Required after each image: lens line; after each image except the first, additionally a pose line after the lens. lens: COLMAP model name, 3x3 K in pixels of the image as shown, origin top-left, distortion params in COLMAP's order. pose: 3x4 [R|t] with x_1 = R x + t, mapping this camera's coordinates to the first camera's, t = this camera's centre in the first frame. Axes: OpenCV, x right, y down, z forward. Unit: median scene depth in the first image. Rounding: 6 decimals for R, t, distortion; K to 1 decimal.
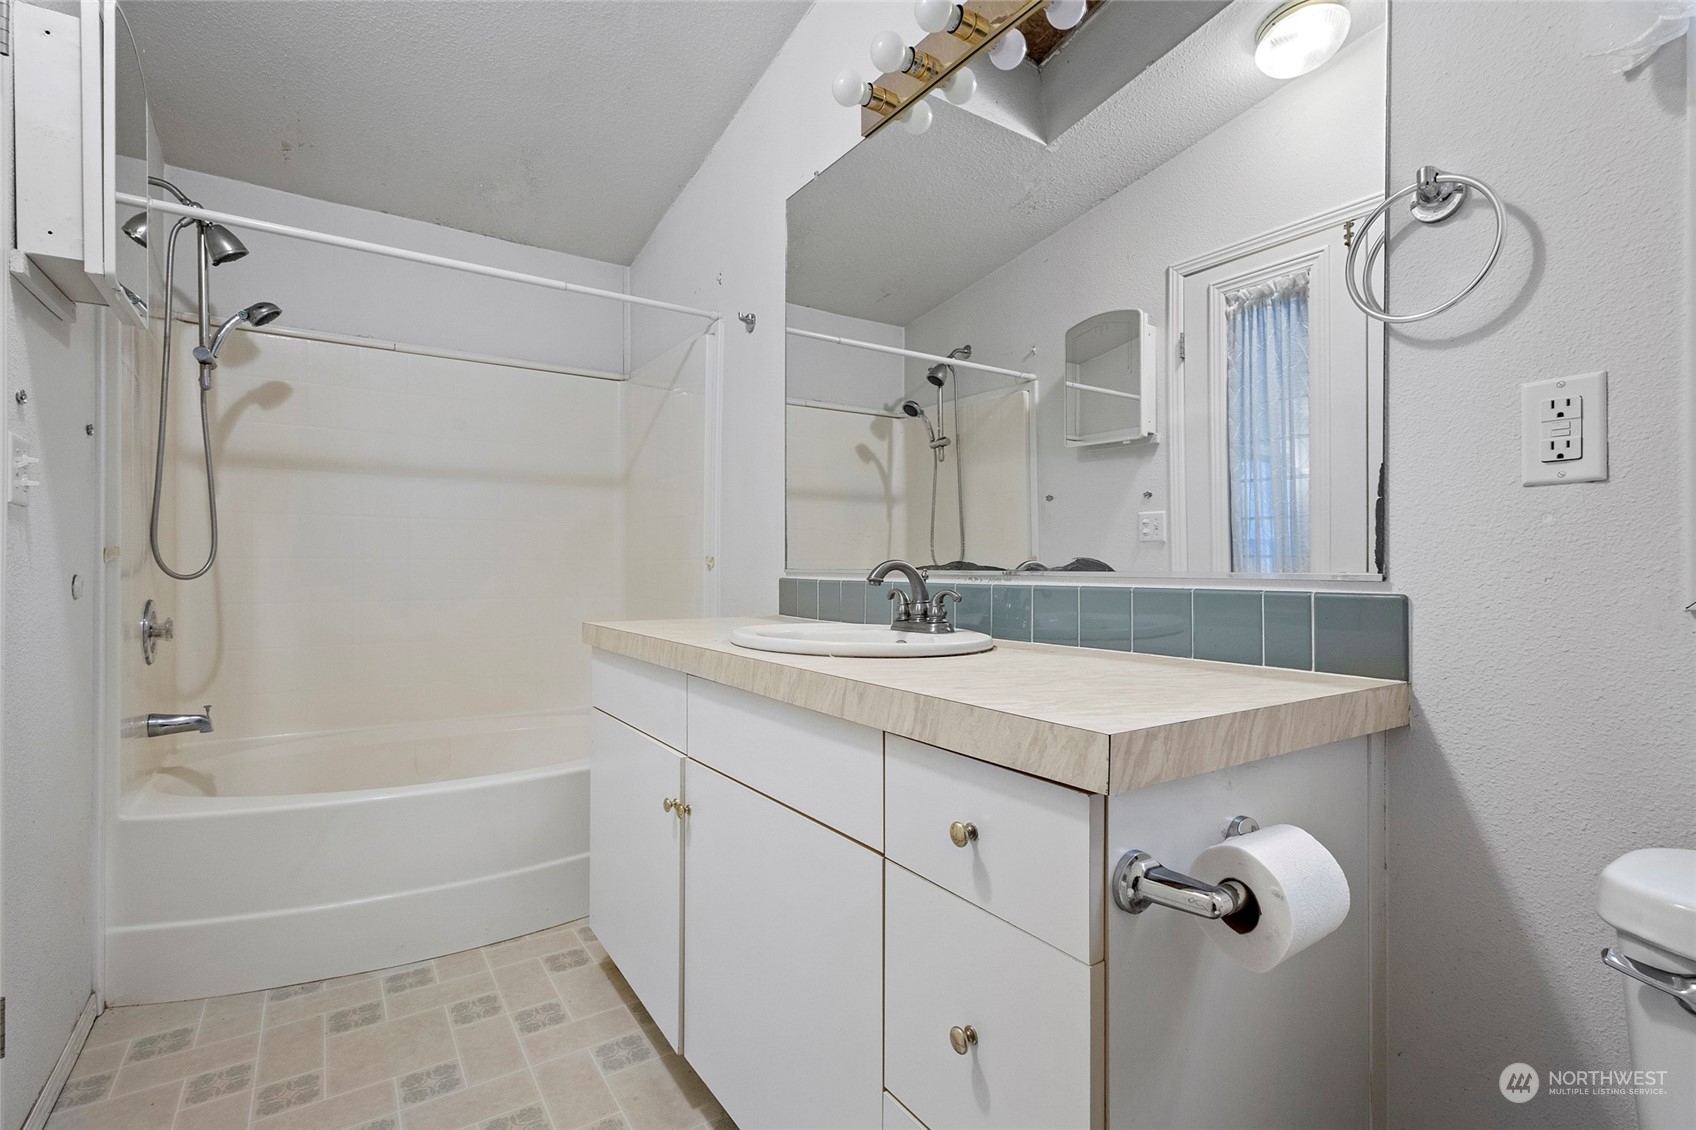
lens RADIAL K [[777.2, 0, 848.7], [0, 777.2, 569.1], [0, 0, 1]] dist [0.005250, 0.000033]
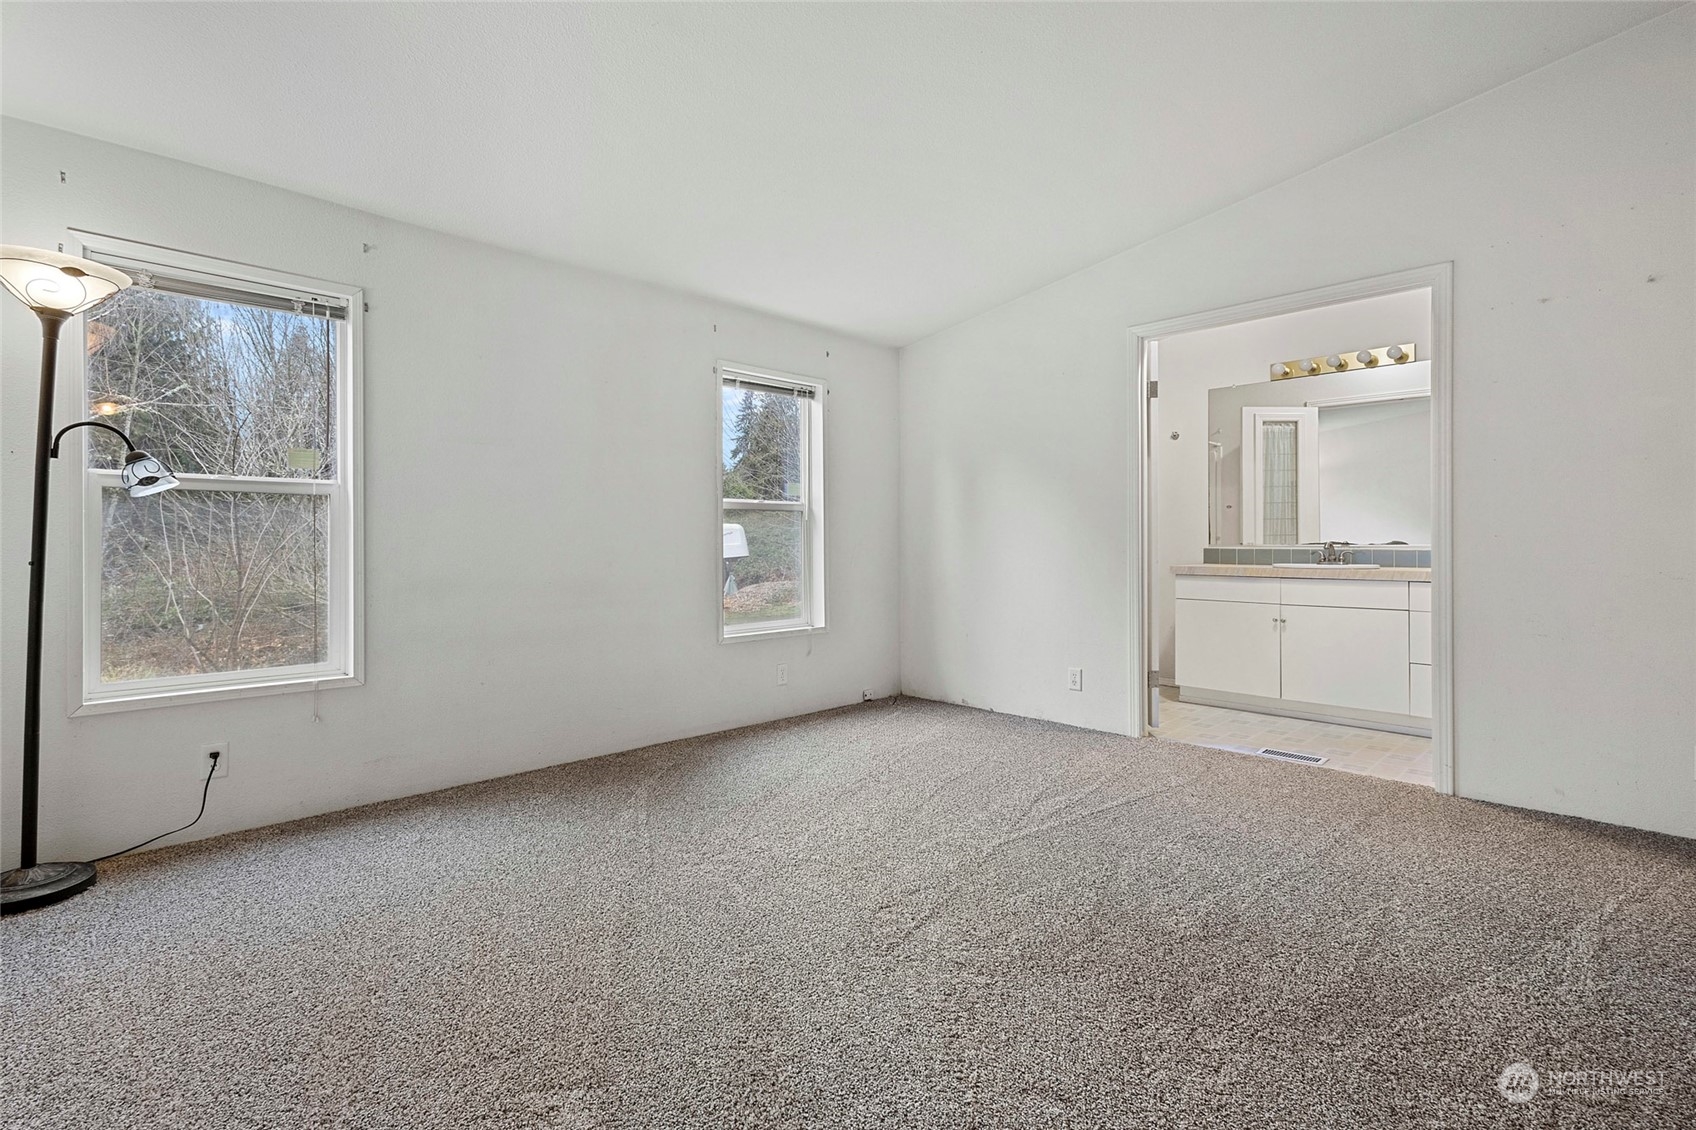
lens RADIAL K [[777.2, 0, 842.6], [0, 777.2, 548.4], [0, 0, 1]] dist [0.005250, 0.000033]
pose [[0.983354, -0.007826, 0.181532, -2.657257], [0.006061, 0.999929, 0.010274, -0.030924], [-0.181599, -0.009003, 0.983331, -1.879261]]
